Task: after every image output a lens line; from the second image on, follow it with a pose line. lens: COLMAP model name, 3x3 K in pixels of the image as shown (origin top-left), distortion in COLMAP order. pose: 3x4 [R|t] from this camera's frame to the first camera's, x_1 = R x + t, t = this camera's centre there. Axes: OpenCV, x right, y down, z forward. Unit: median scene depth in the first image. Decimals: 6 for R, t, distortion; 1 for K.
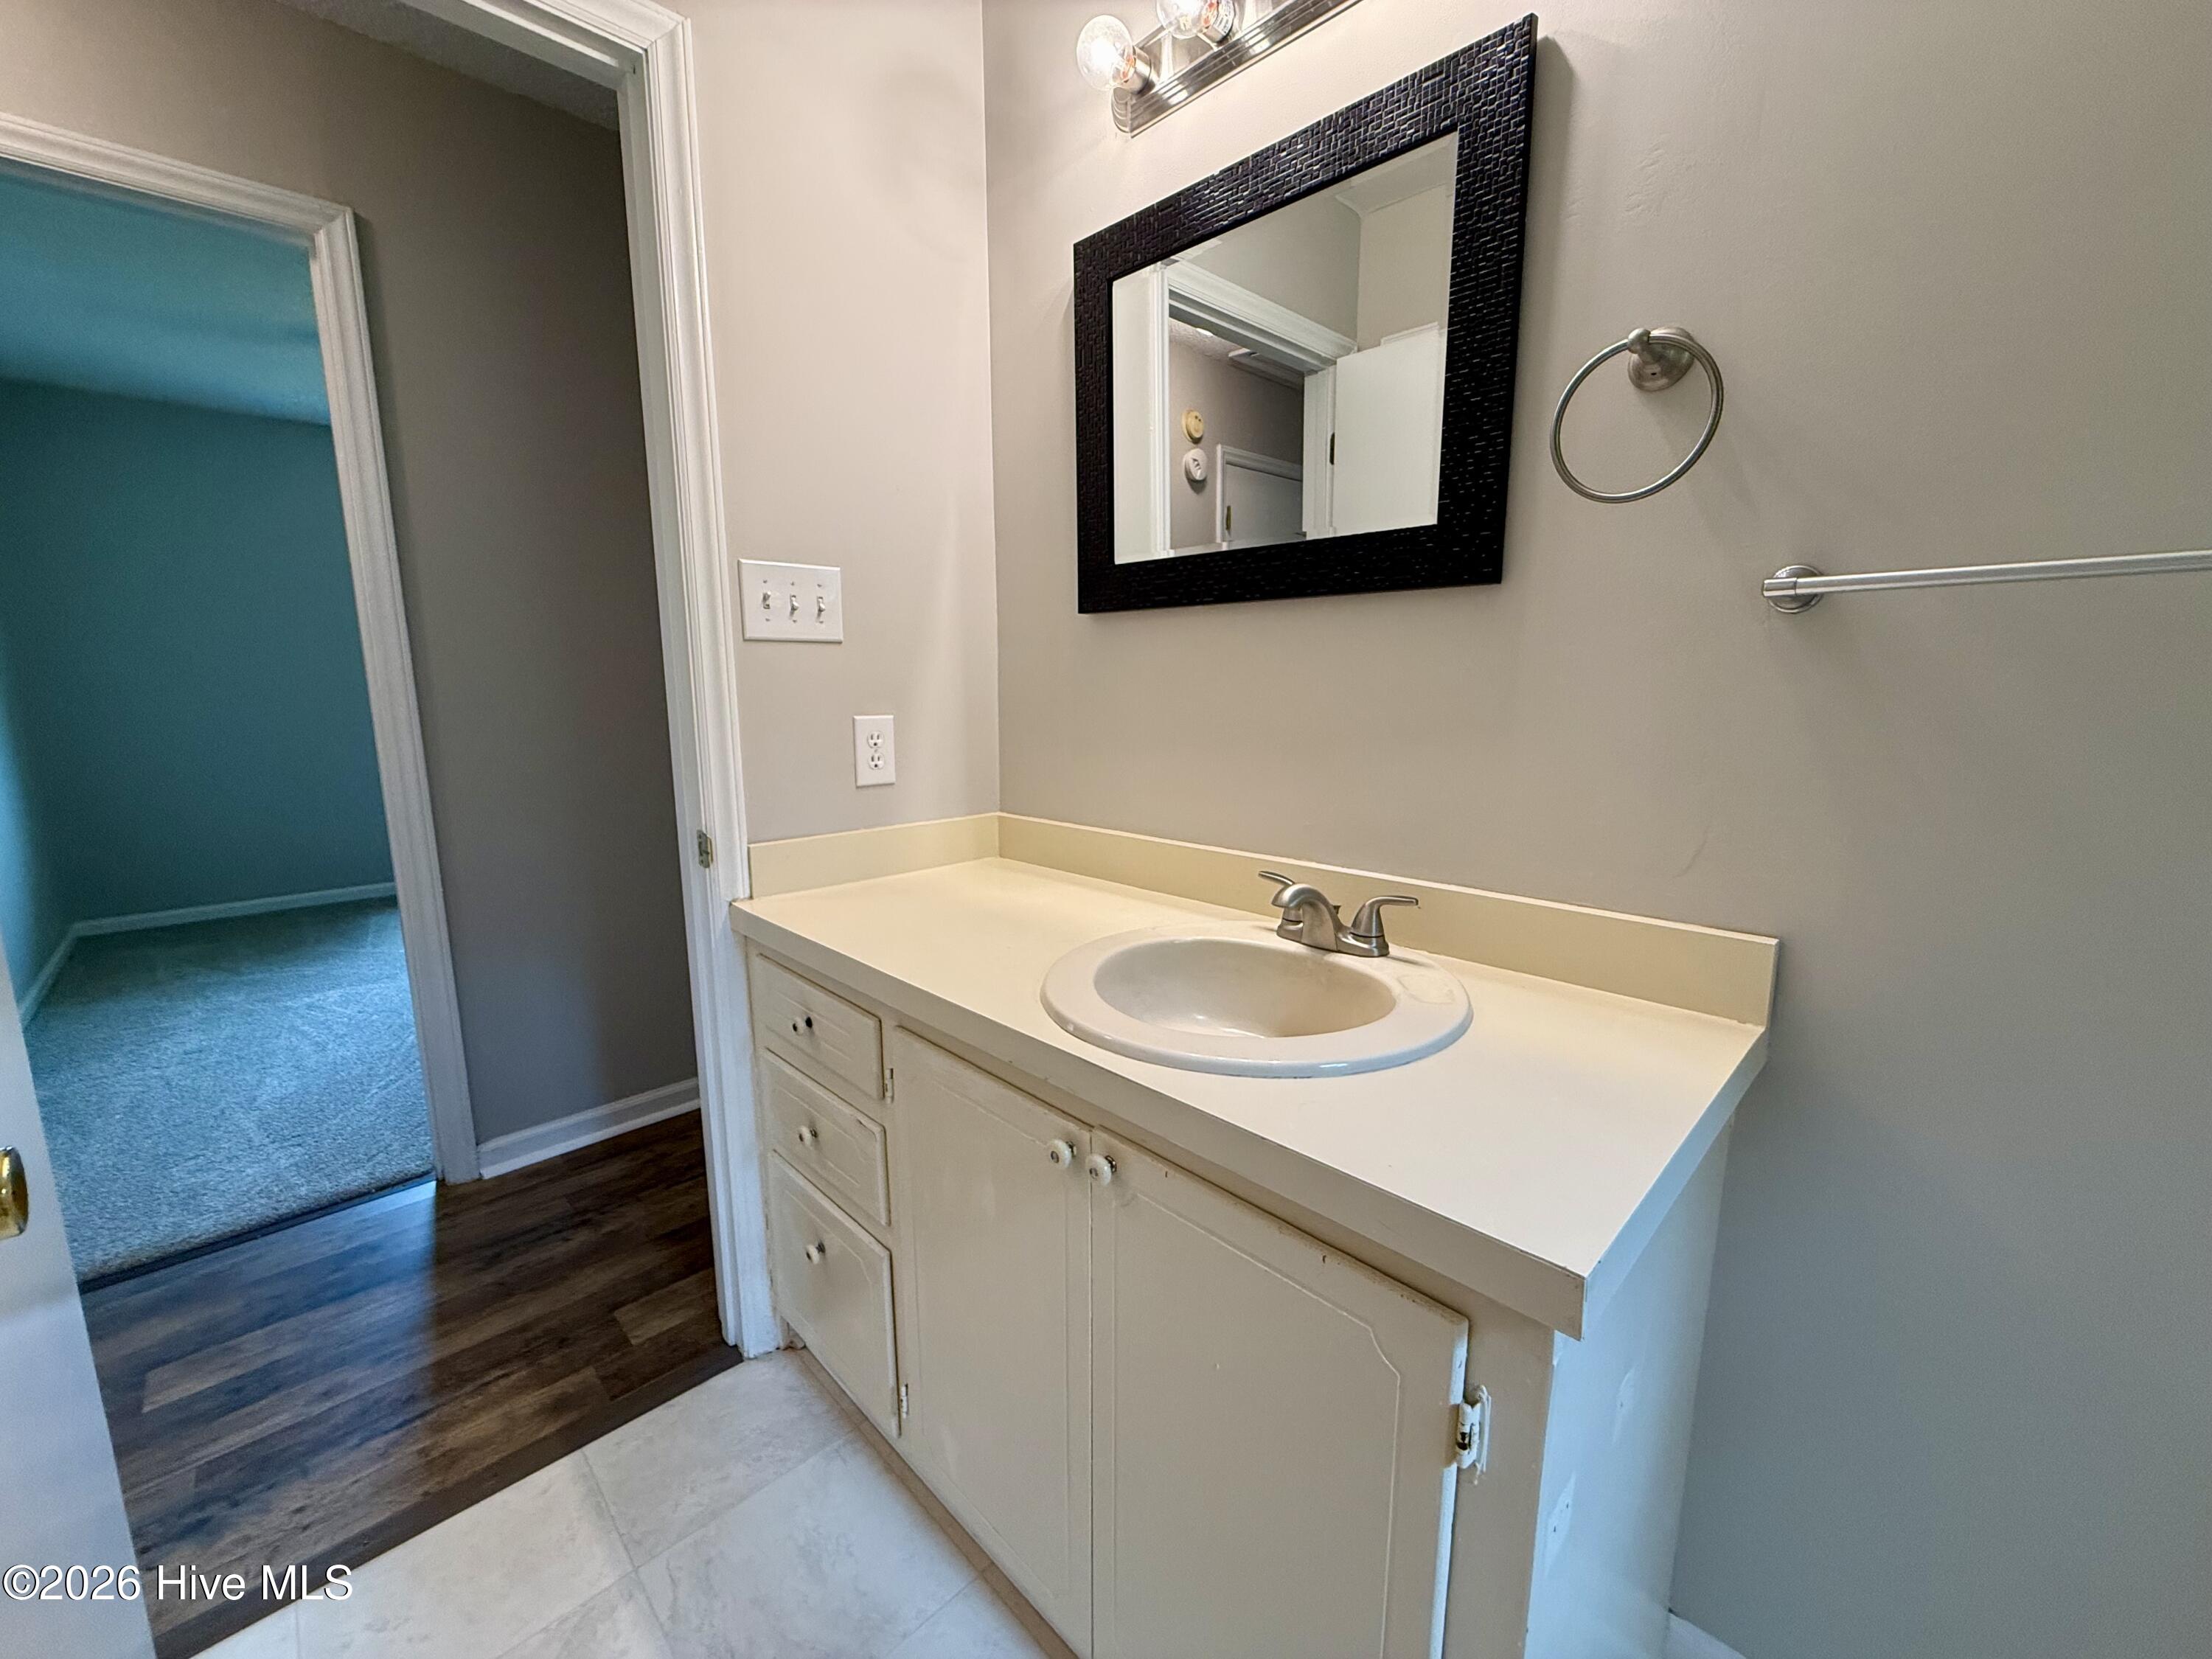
lens RADIAL K [[881.5, 0, 1098.9], [0, 881.5, 828.7], [0, 0, 1]] dist [-0.000601, 0.000629]
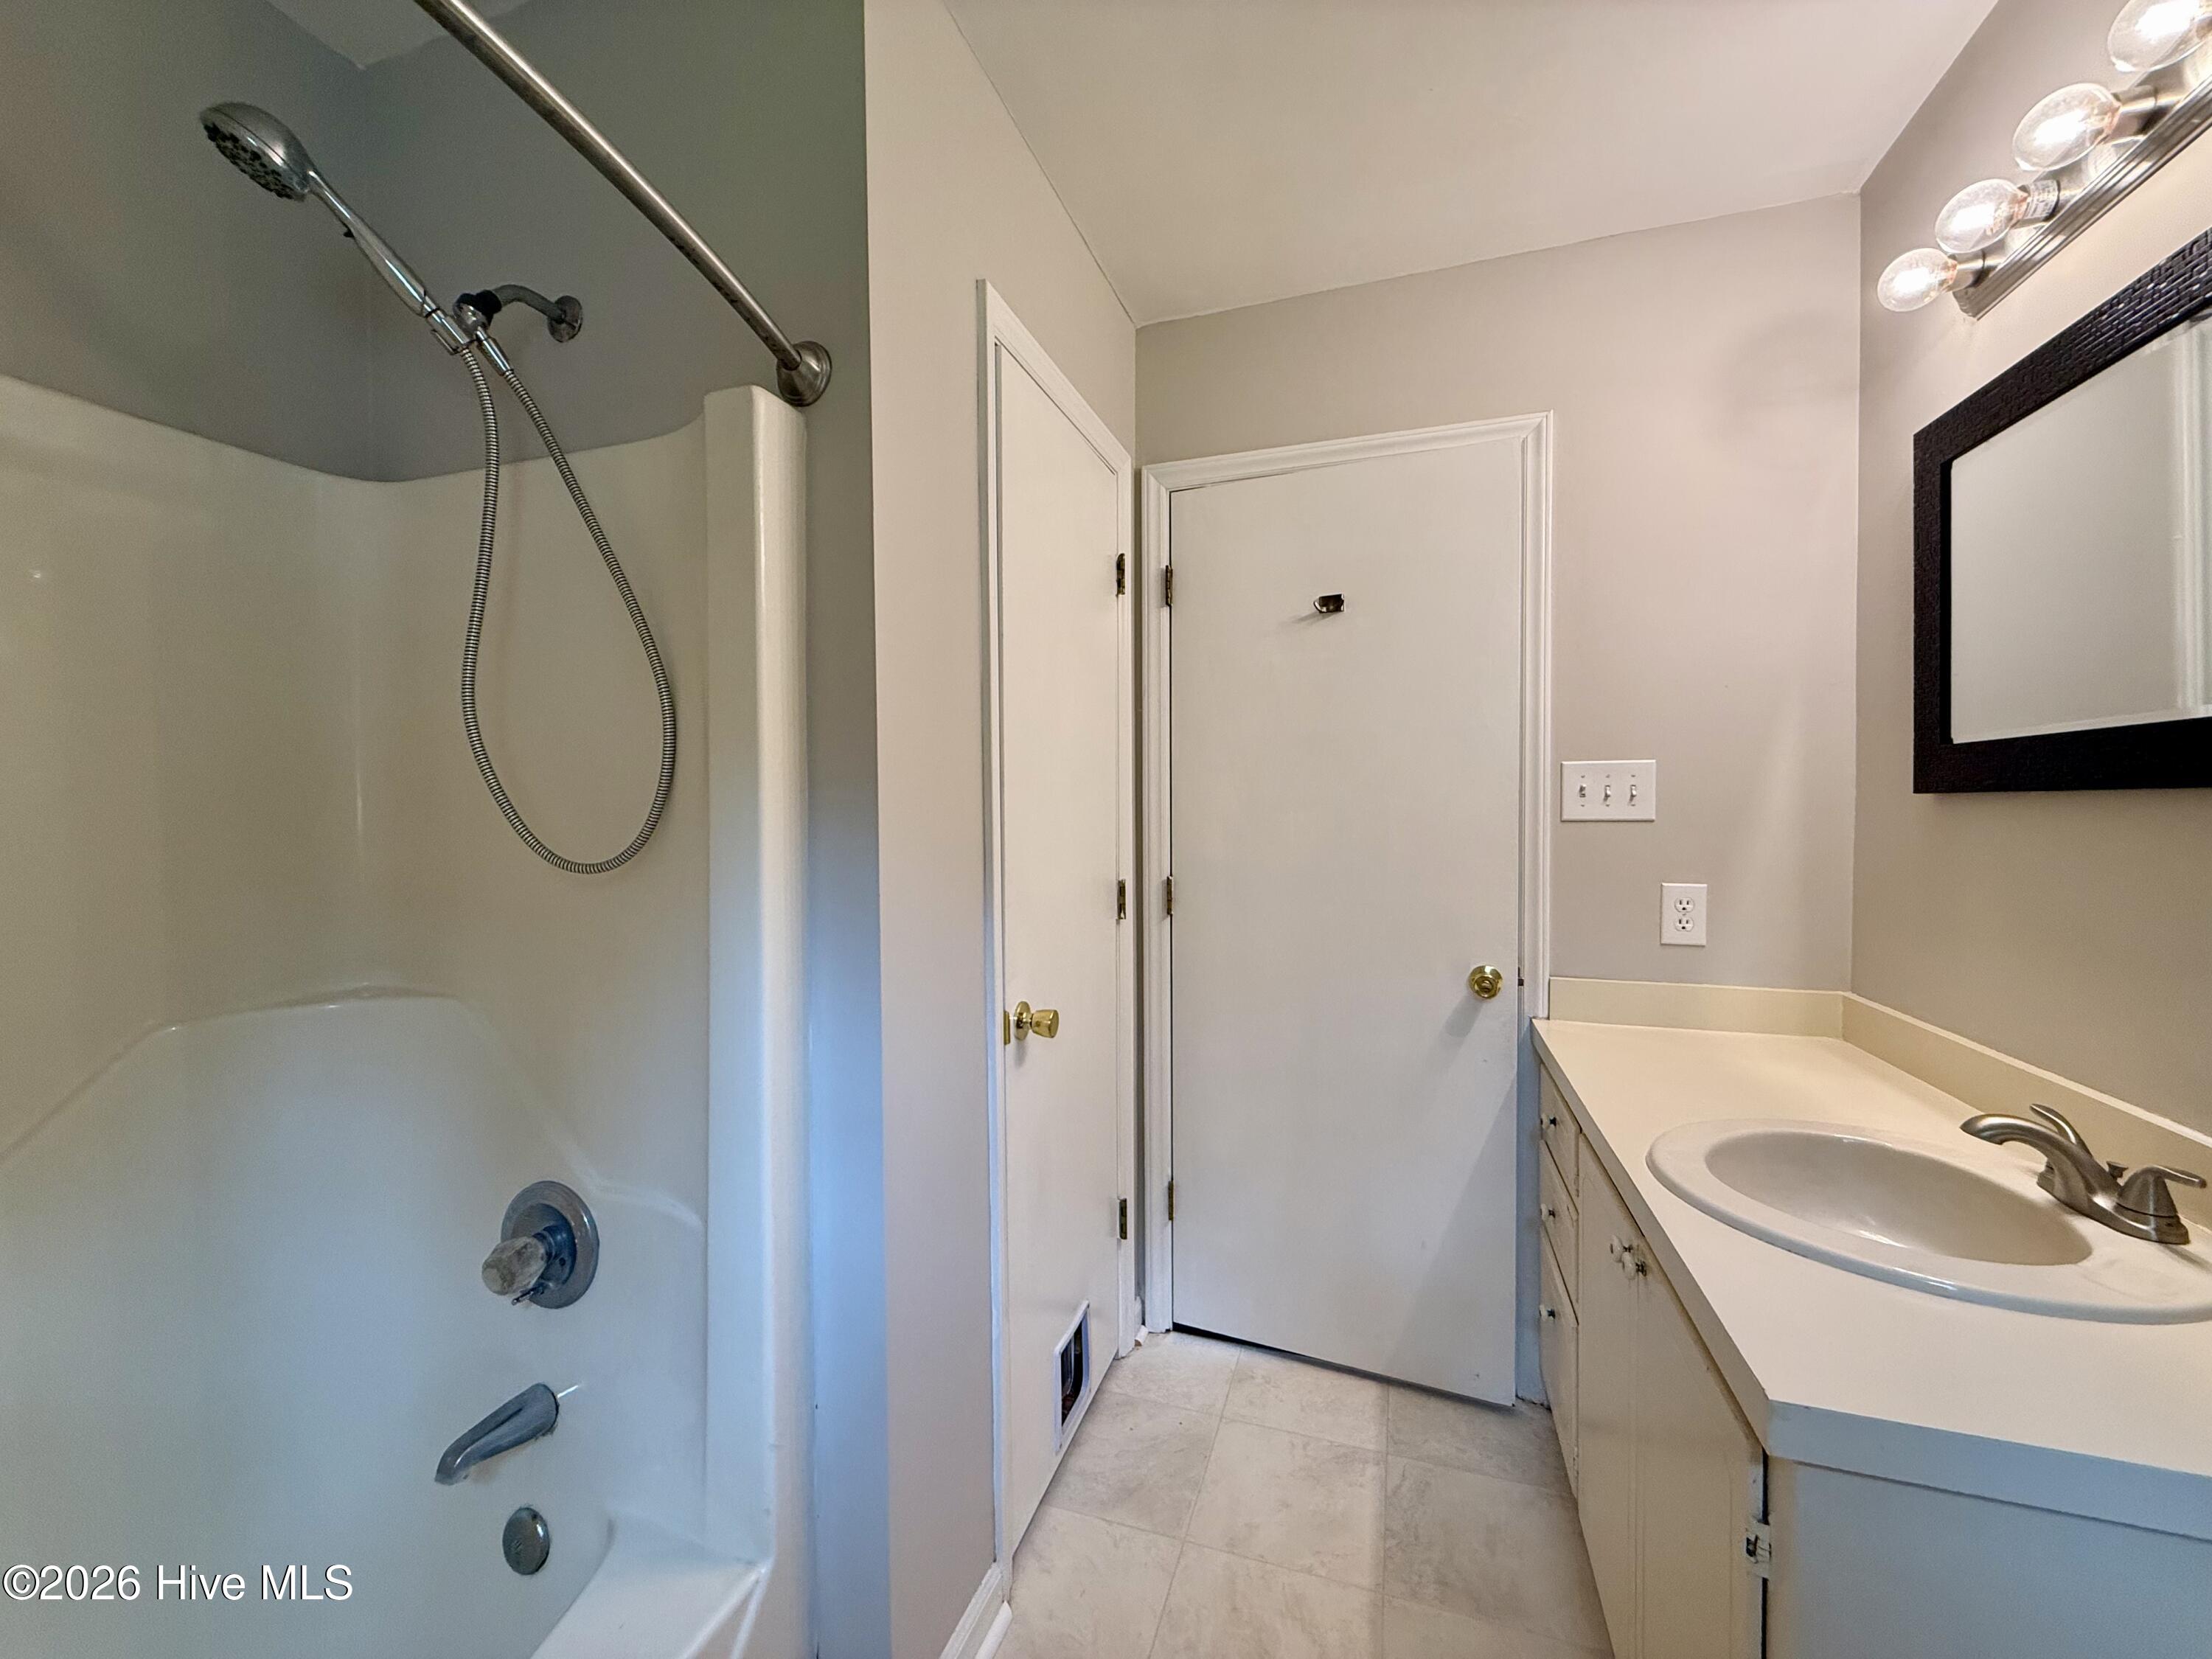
lens RADIAL K [[881.5, 0, 1098.9], [0, 881.5, 828.7], [0, 0, 1]] dist [-0.000601, 0.000629]
pose [[0.455218, 0.020164, -0.890152, 0.446009], [-0.142749, 0.988464, -0.050609, -0.036871], [0.878862, 0.150106, 0.452845, -0.199290]]
